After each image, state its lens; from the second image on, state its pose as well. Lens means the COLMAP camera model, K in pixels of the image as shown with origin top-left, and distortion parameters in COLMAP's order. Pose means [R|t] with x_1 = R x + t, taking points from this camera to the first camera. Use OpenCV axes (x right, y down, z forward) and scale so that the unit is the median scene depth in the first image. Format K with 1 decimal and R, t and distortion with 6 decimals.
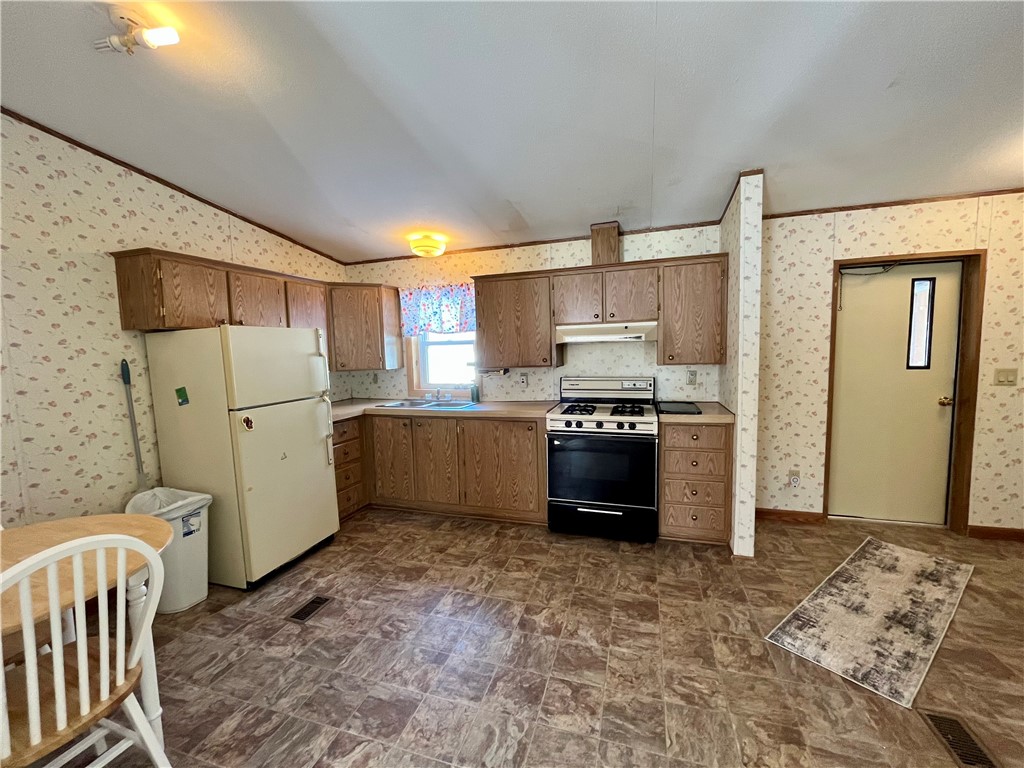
lens RADIAL K [[414.9, 0, 509.5], [0, 414.9, 382.7], [0, 0, 1]] dist [-0.003618, -0.000052]
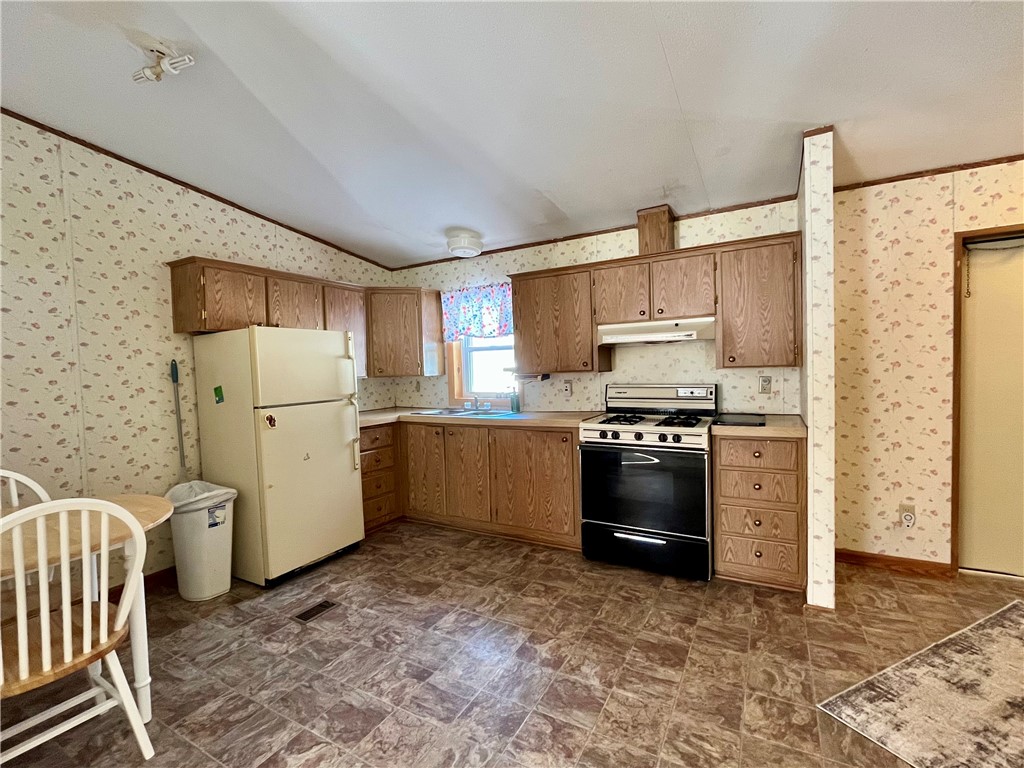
lens RADIAL K [[461.3, 0, 509.0], [0, 461.3, 382.4], [0, 0, 1]] dist [-0.003872, -0.000128]
pose [[0.978880, 0.006168, -0.204344, 0.153645], [-0.015461, 0.998916, -0.043916, 0.037288], [0.203851, 0.046148, 0.977914, 0.001207]]
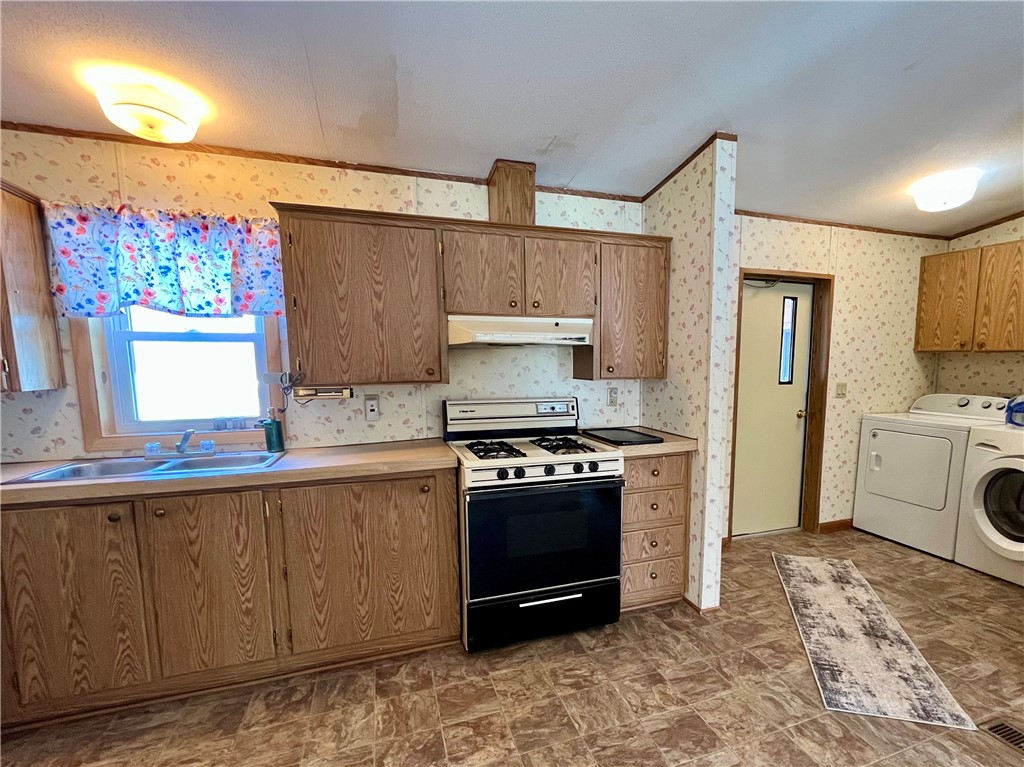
lens RADIAL K [[495.9, 0, 564.7], [0, 495.9, 426.0], [0, 0, 1]] dist [-0.002325, -0.000520]
pose [[0.781635, -0.053031, 0.621477, -0.253336], [0.034980, 0.998538, 0.041211, 0.001366], [-0.622754, -0.010473, 0.782347, 0.390261]]
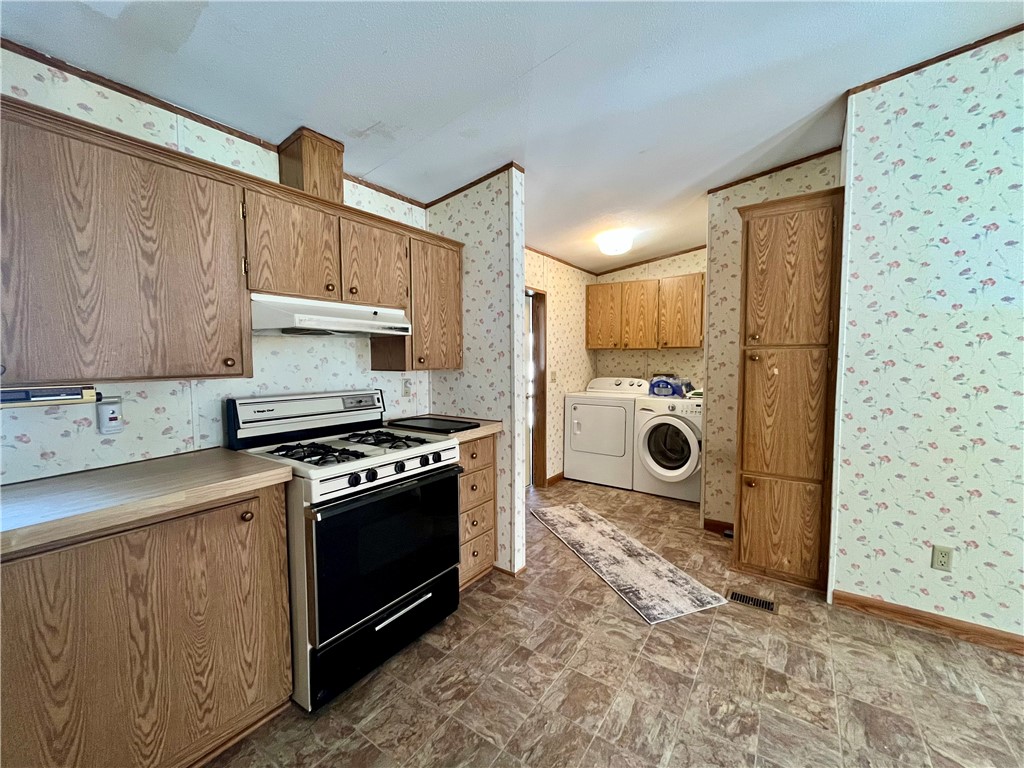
lens RADIAL K [[414.9, 0, 509.5], [0, 414.9, 382.7], [0, 0, 1]] dist [-0.003618, -0.000052]
pose [[0.293368, -0.027243, 0.955611, -0.319198], [0.078490, 0.996906, 0.004324, -0.011068], [-0.952772, 0.073737, 0.294598, 0.685661]]
